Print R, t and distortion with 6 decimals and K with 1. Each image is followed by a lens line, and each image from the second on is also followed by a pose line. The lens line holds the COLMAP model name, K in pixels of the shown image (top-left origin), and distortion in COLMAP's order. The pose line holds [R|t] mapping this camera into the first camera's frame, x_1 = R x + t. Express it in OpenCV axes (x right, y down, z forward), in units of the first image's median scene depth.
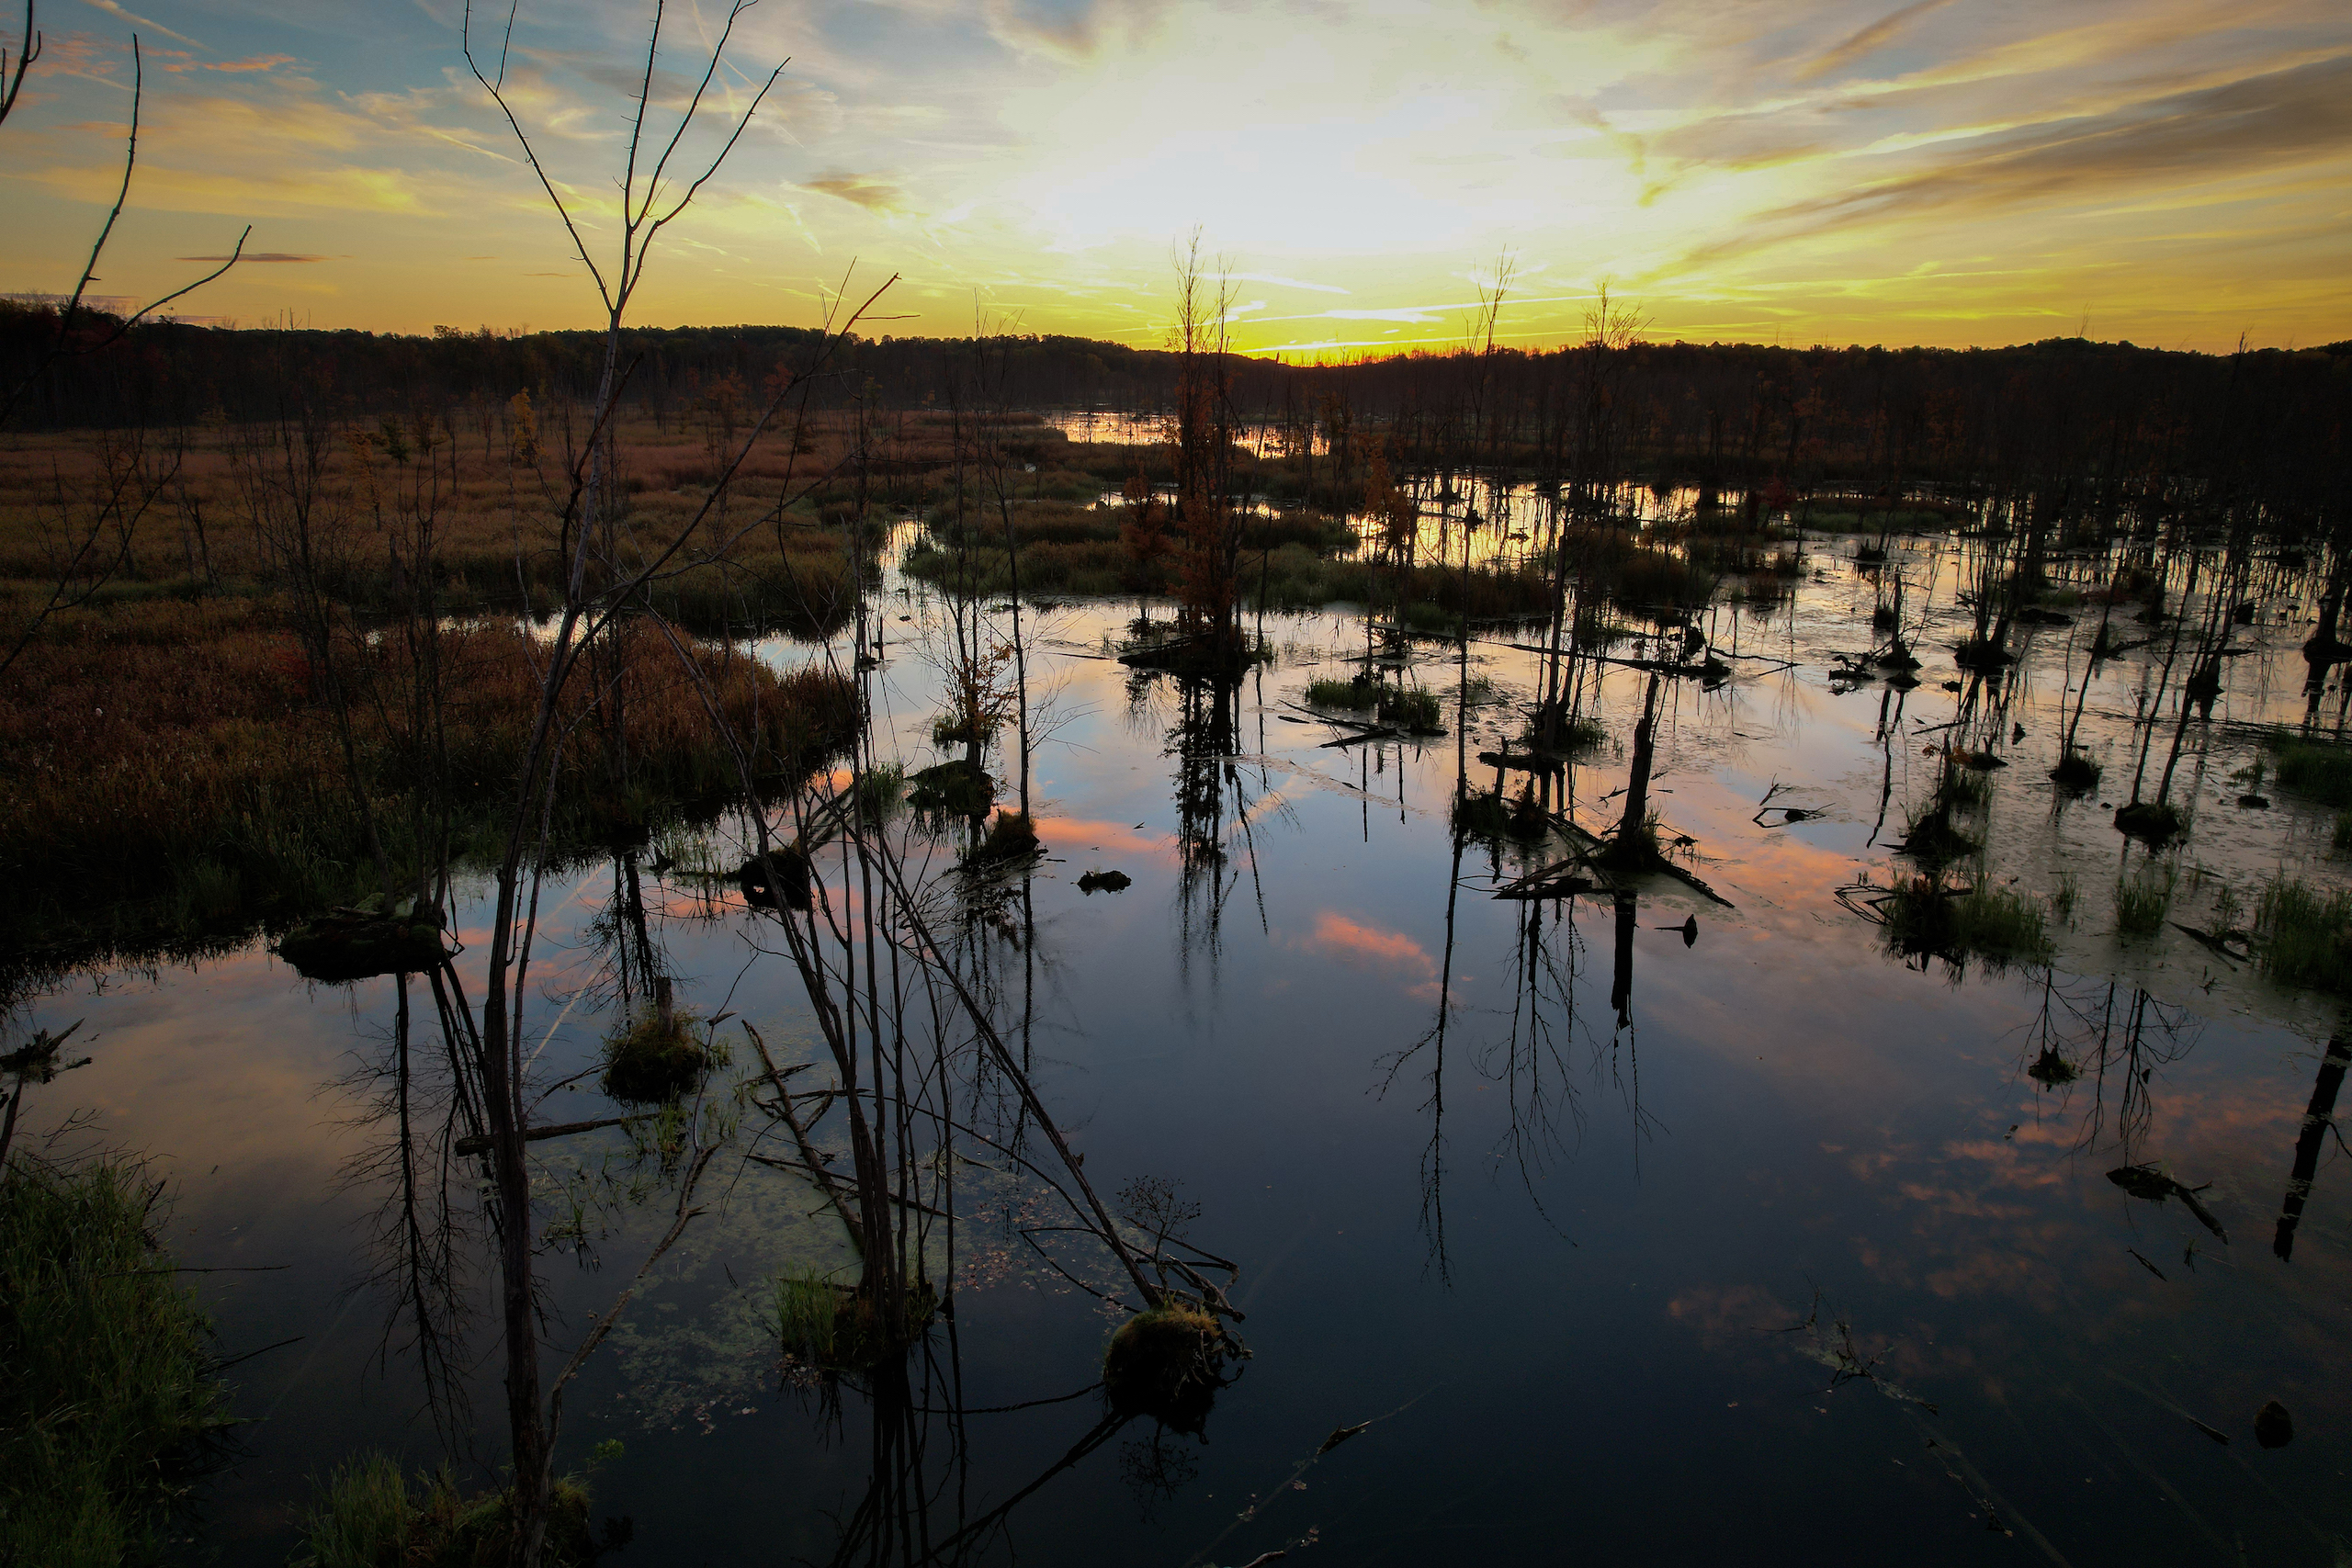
lens RADIAL K [[1499.5, 0, 1185.6], [0, 1499.5, 790.6], [0, 0, 1]] dist [-0.075539, 0.064731]
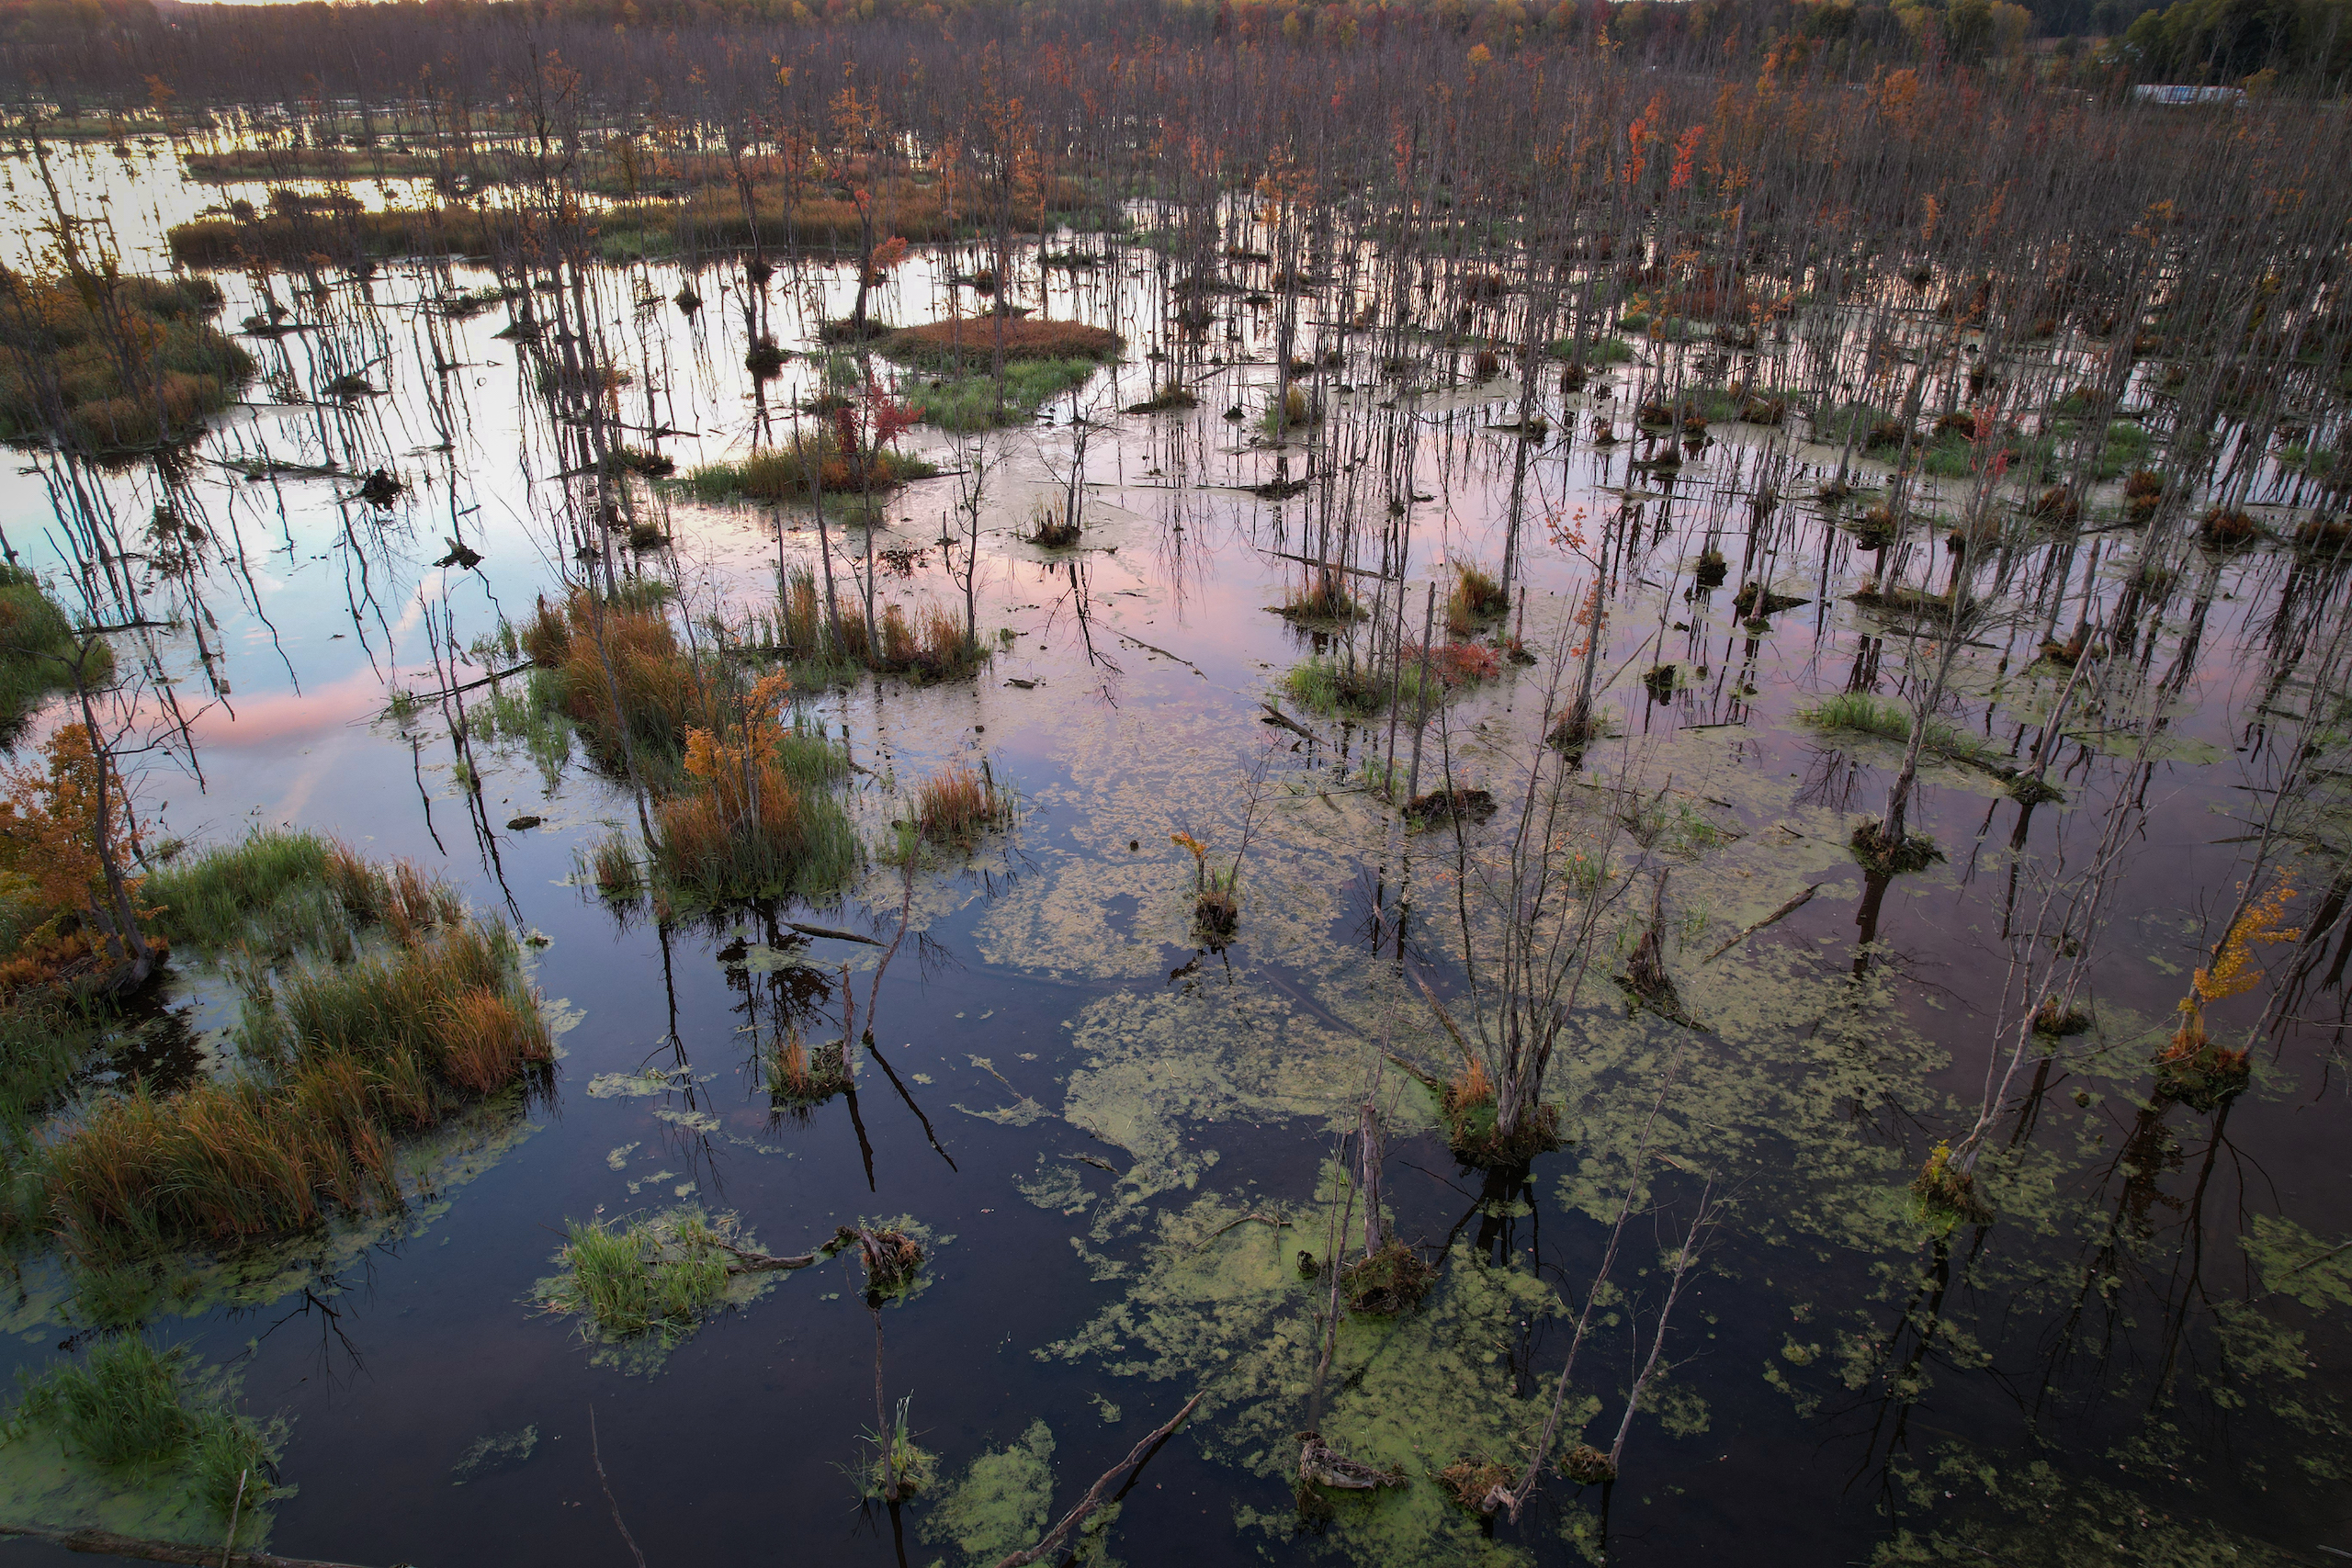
lens RADIAL K [[1499.5, 0, 1182.0], [0, 1499.5, 781.4], [0, 0, 1]] dist [-0.075539, 0.064731]
pose [[0.821630, -0.264517, 0.504930, 0.269996], [0.152858, 0.955610, 0.251880, -0.348470], [-0.549143, -0.129770, 0.825592, 0.731525]]
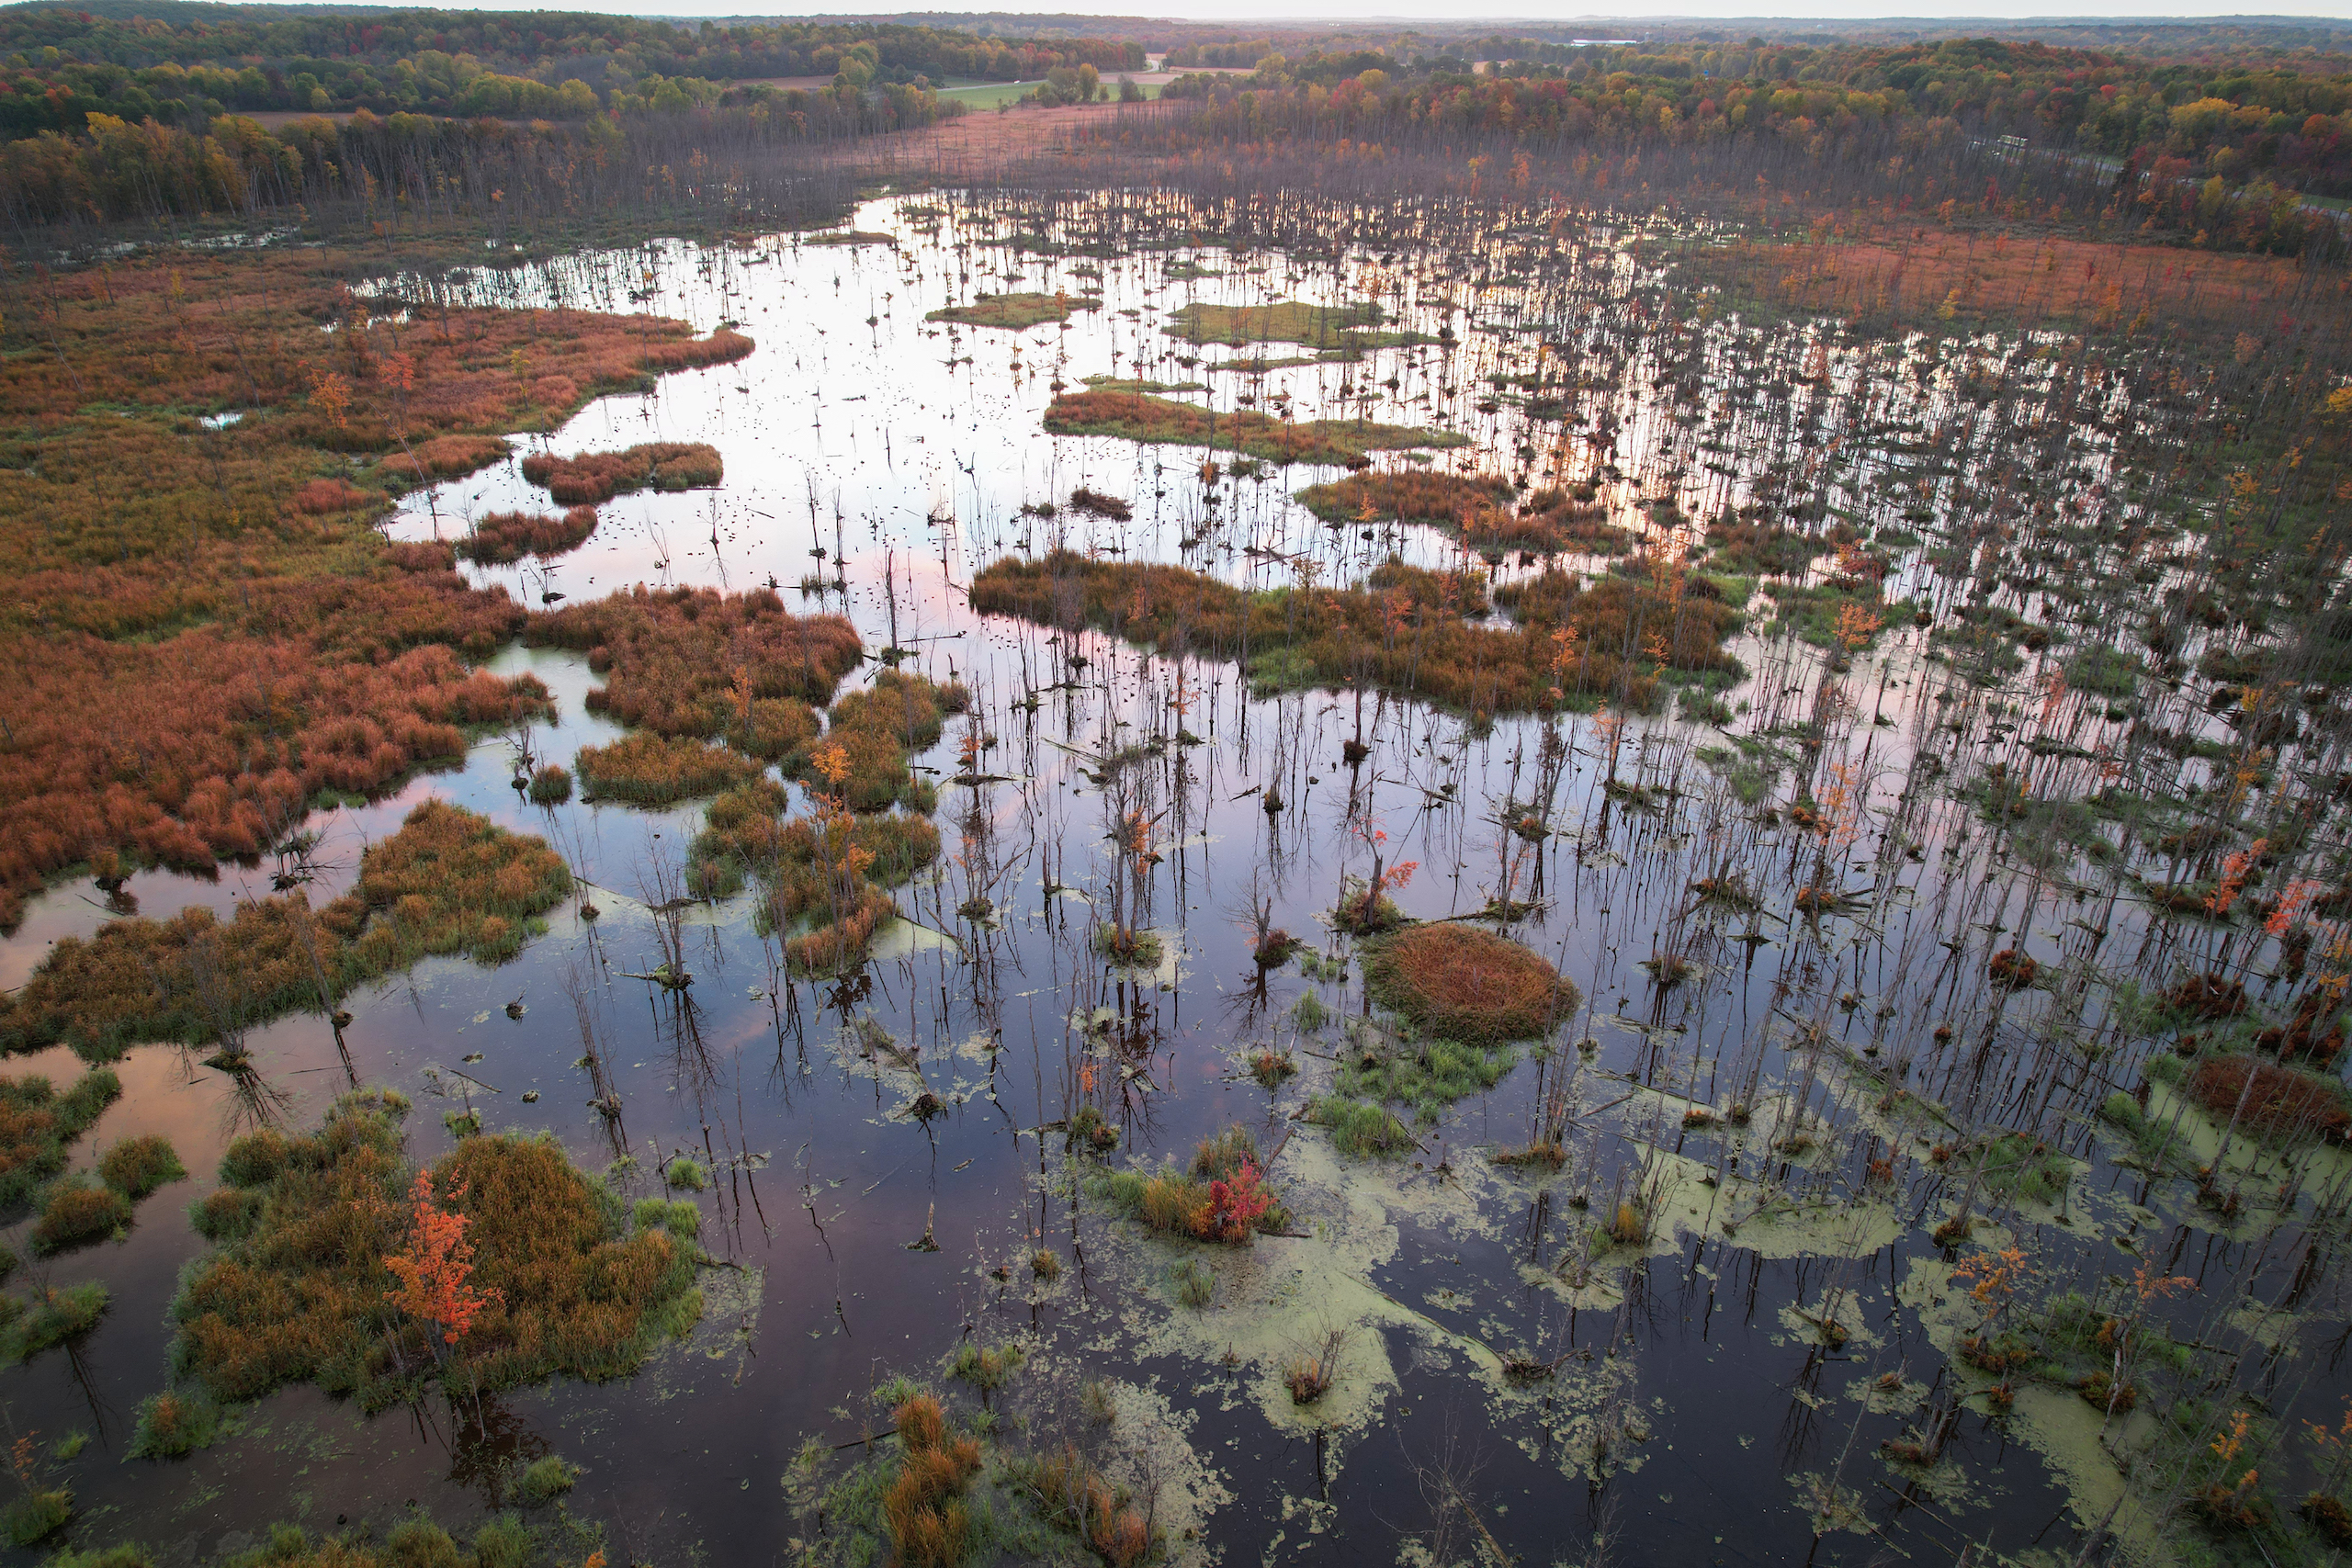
lens RADIAL K [[1499.5, 0, 1182.5], [0, 1499.5, 780.7], [0, 0, 1]] dist [-0.075539, 0.064731]
pose [[0.997823, -0.031280, 0.058059, 0.598259], [0.018644, 0.978242, 0.206627, -1.067207], [-0.063259, -0.205095, 0.976696, 0.487839]]
